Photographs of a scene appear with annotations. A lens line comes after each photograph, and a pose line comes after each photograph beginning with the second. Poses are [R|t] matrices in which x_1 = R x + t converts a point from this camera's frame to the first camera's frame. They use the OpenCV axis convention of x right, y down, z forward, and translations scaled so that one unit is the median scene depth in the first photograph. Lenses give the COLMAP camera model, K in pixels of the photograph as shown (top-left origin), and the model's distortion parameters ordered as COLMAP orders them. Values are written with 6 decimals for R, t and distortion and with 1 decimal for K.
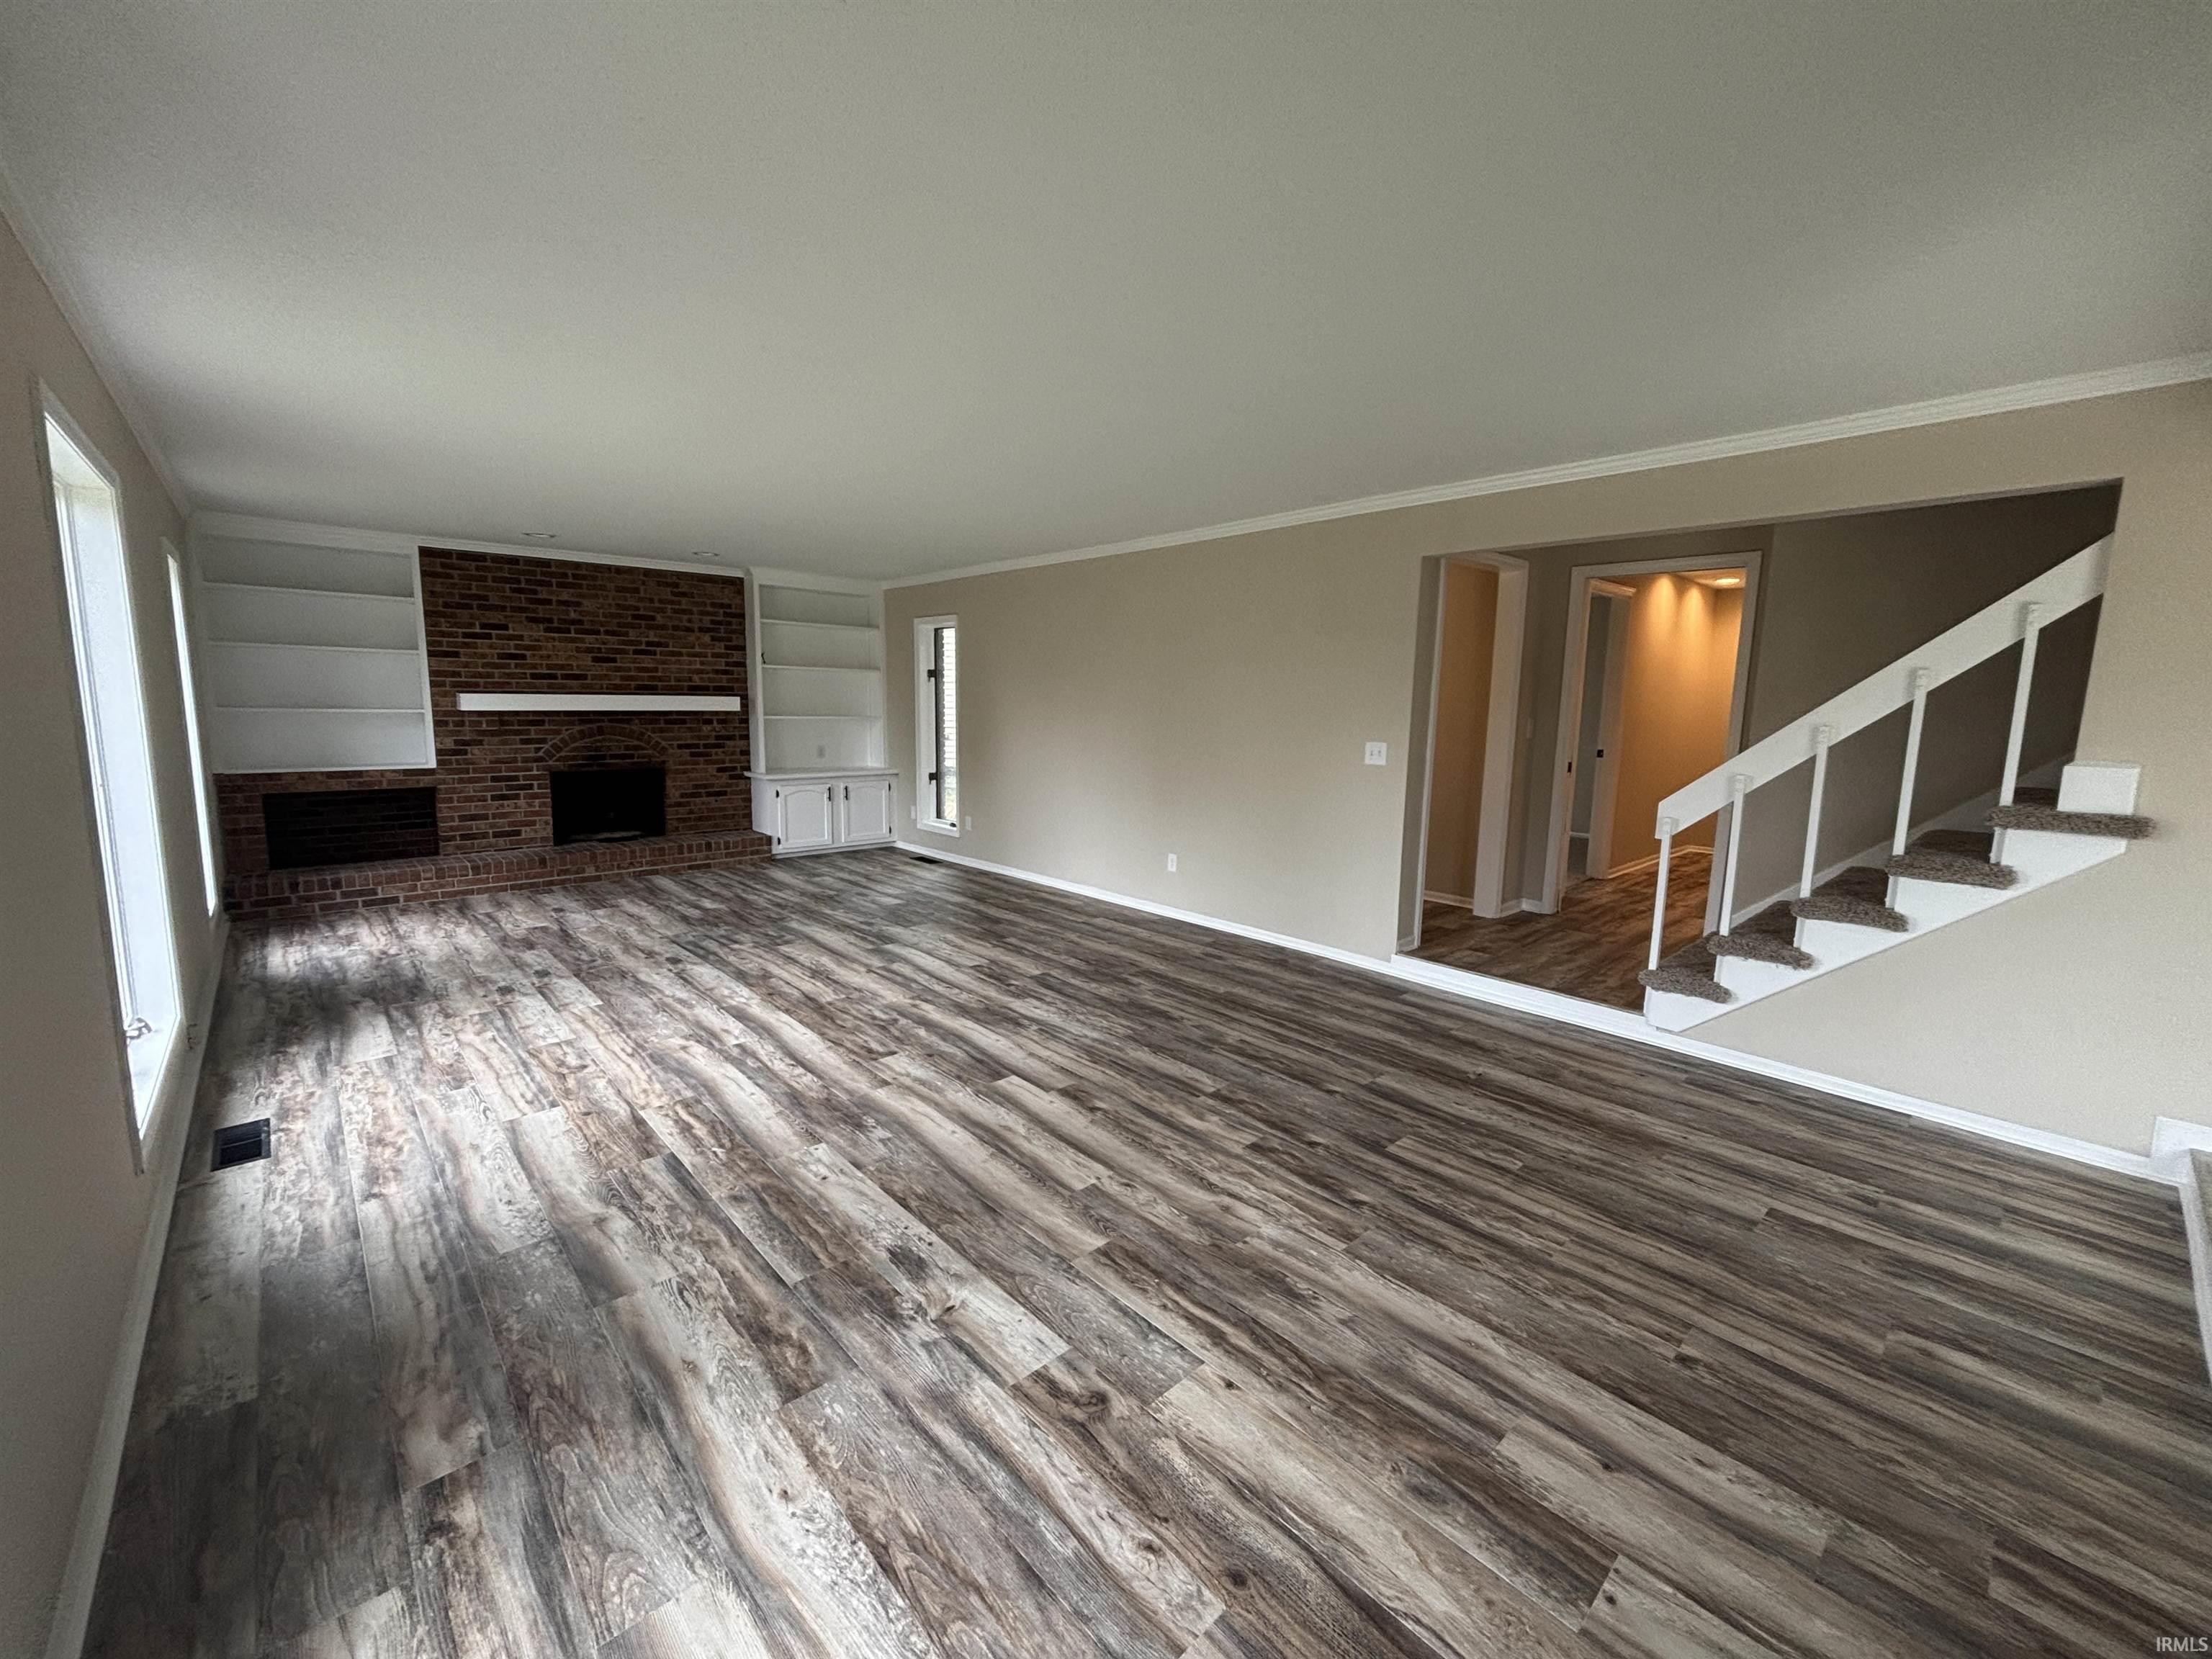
lens RADIAL K [[890.4, 0, 1072.2], [0, 890.4, 821.3], [0, 0, 1]] dist [0.000152, 0.000269]
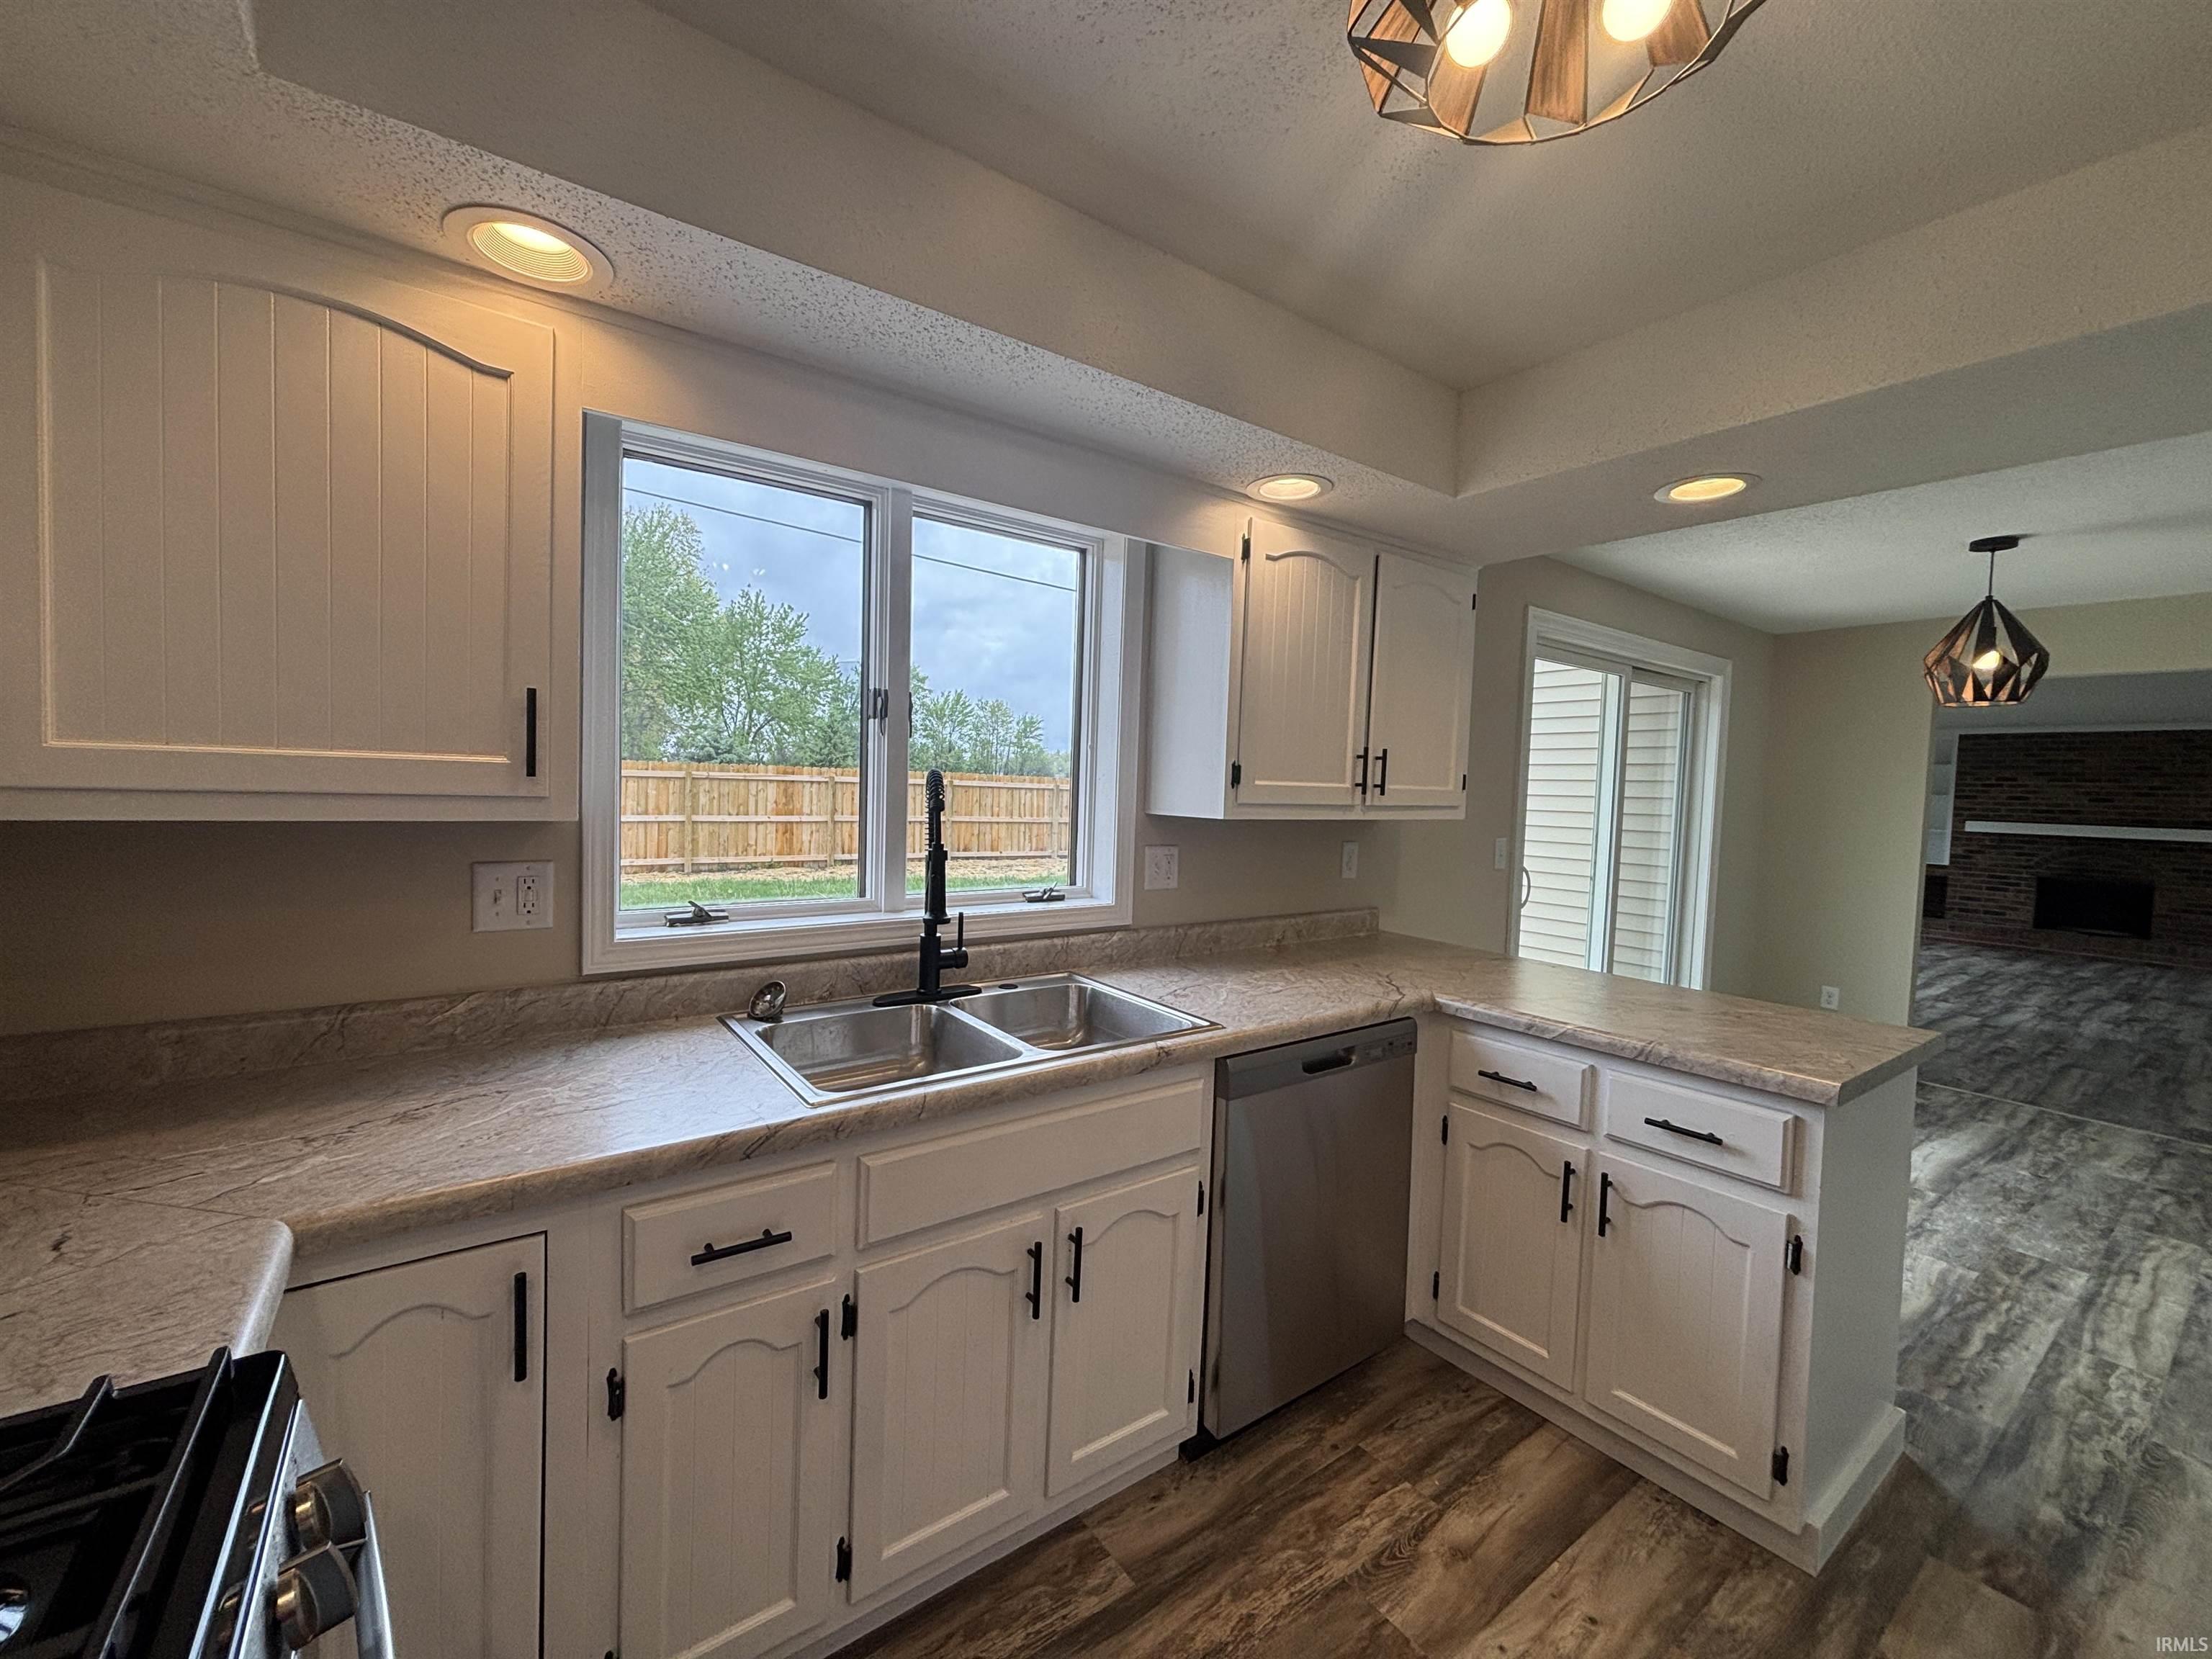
lens RADIAL K [[890.4, 0, 1092.7], [0, 890.4, 820.5], [0, 0, 1]] dist [0.000152, 0.000269]
pose [[-0.101584, 0.025143, -0.994509, 1.385647], [-0.169597, 0.984609, 0.042217, 0.073952], [0.980264, 0.172955, -0.095757, -0.523649]]
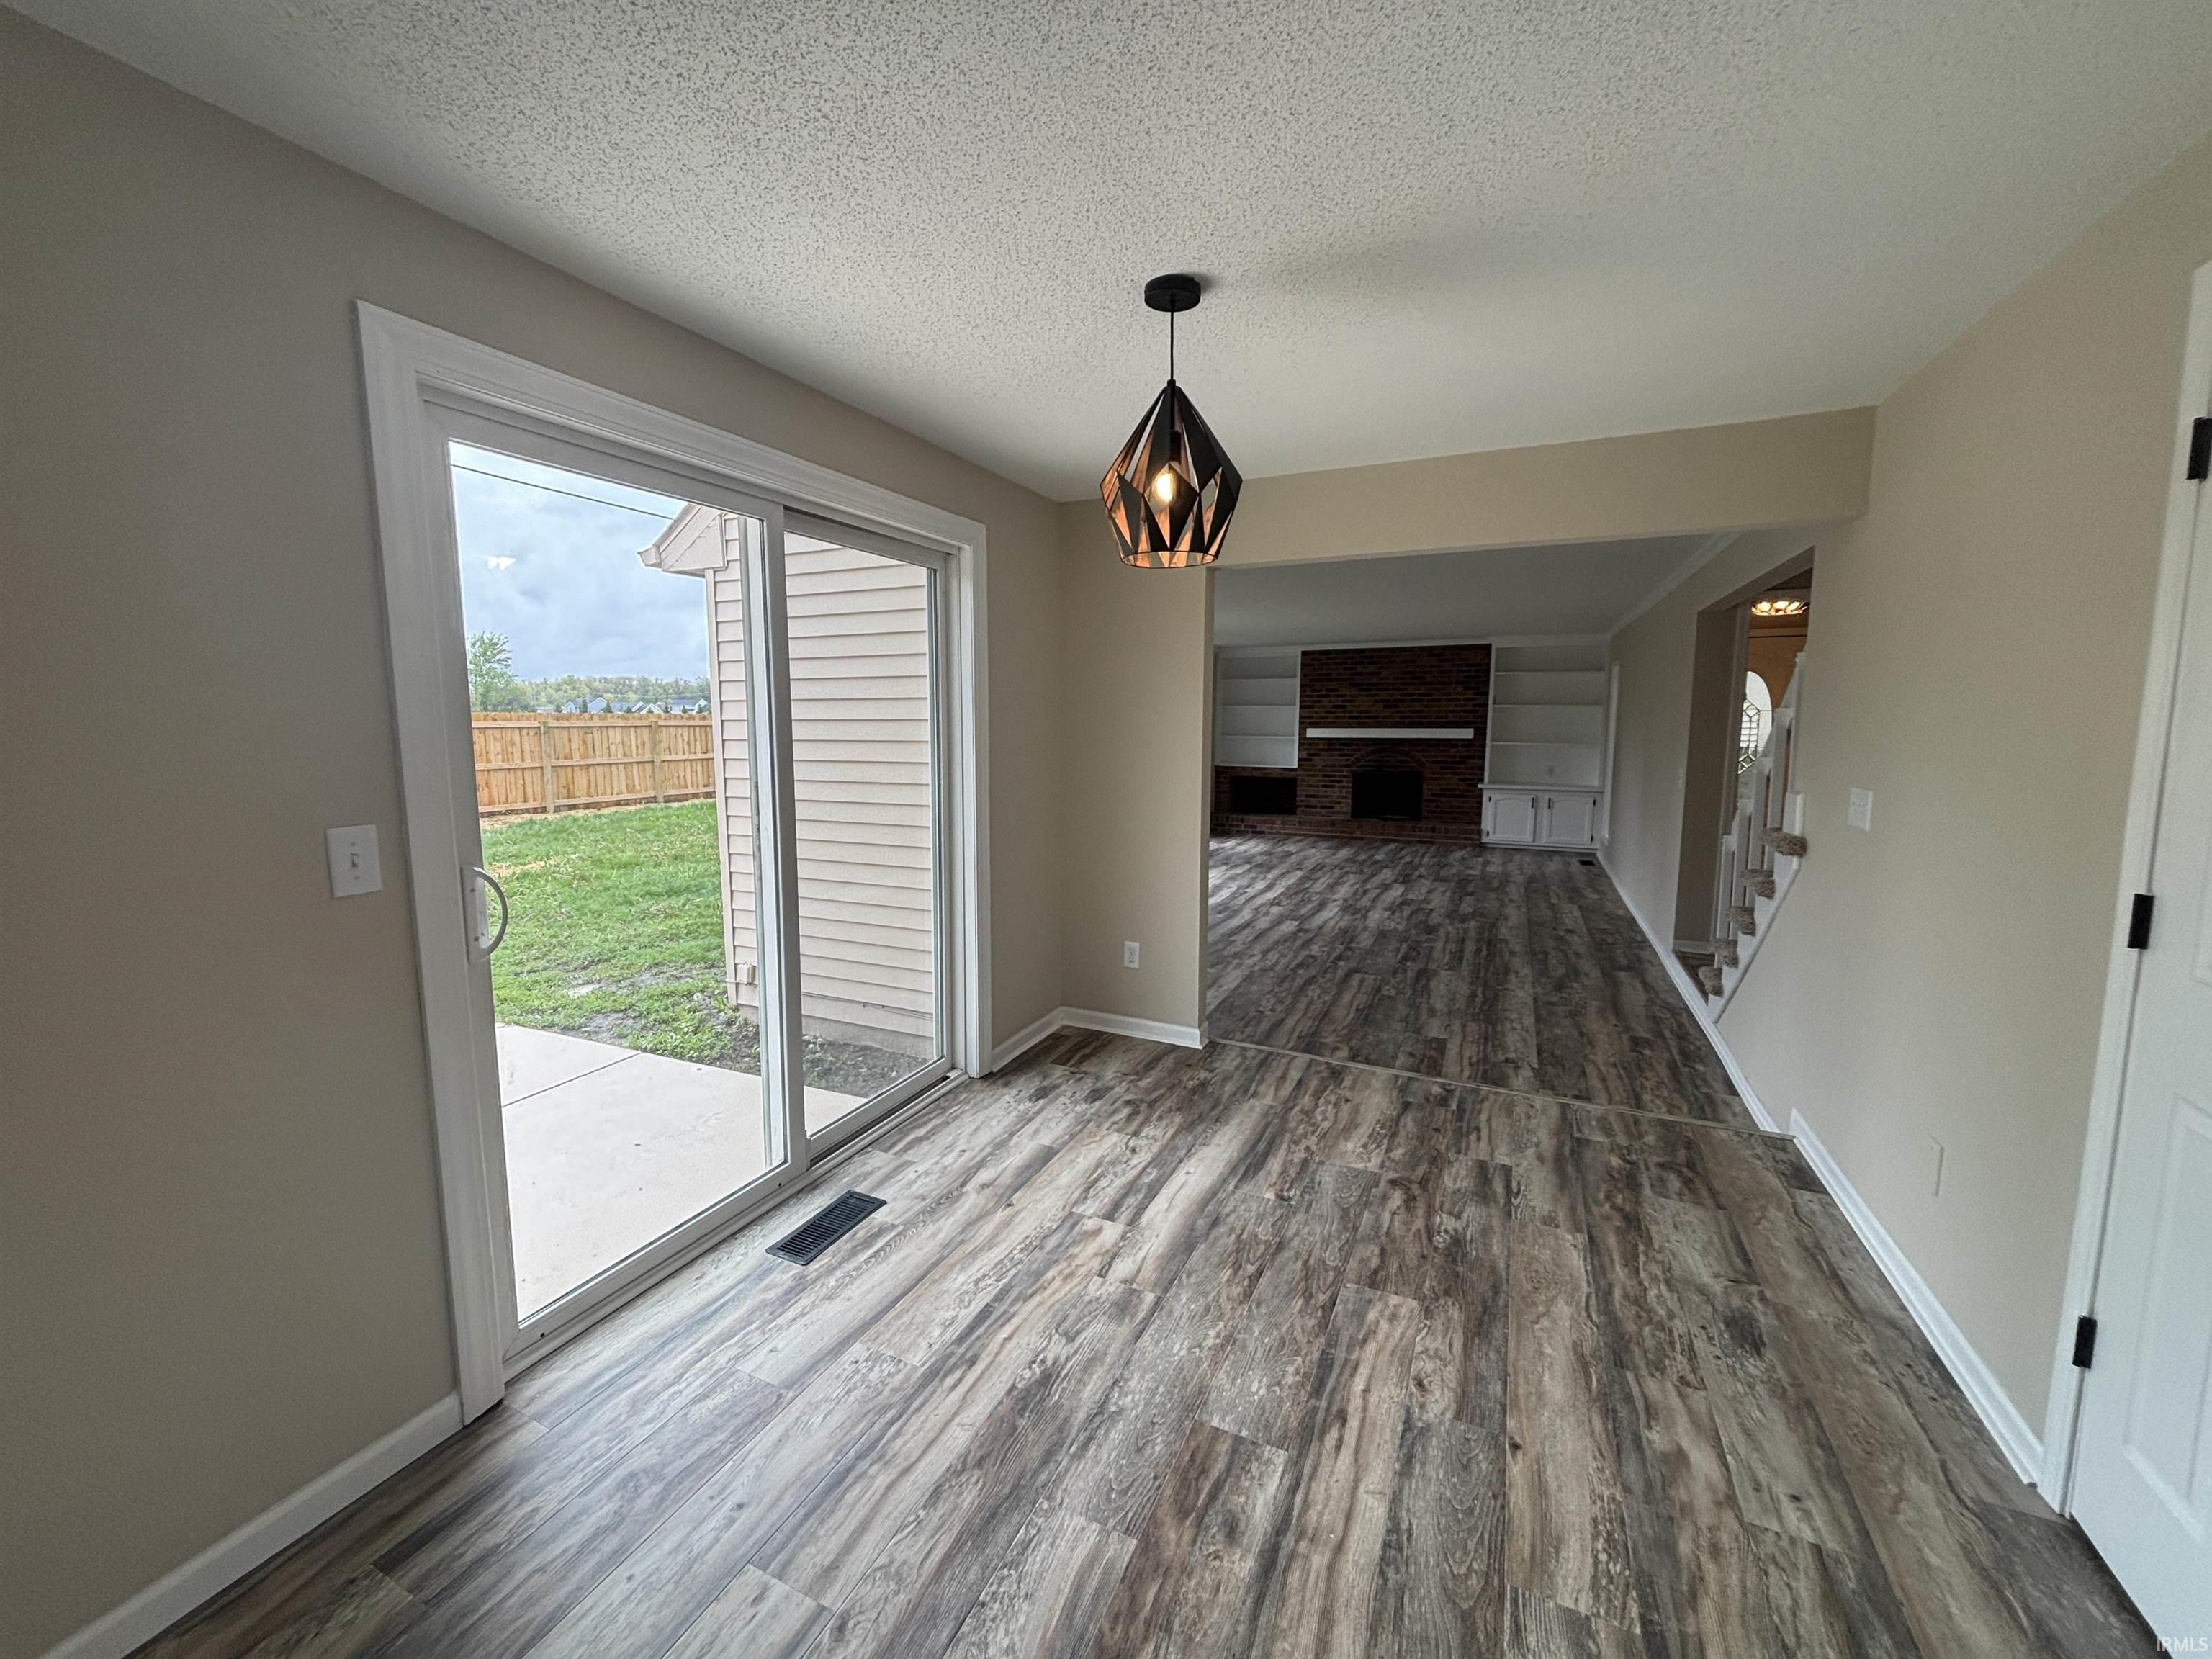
lens RADIAL K [[890.4, 0, 1088.4], [0, 890.4, 818.6], [0, 0, 1]] dist [0.000152, 0.000269]
pose [[0.391343, 0.092227, -0.915612, 1.059904], [-0.122281, 0.991354, 0.047592, 0.013956], [0.912085, 0.093337, 0.399237, -0.169959]]
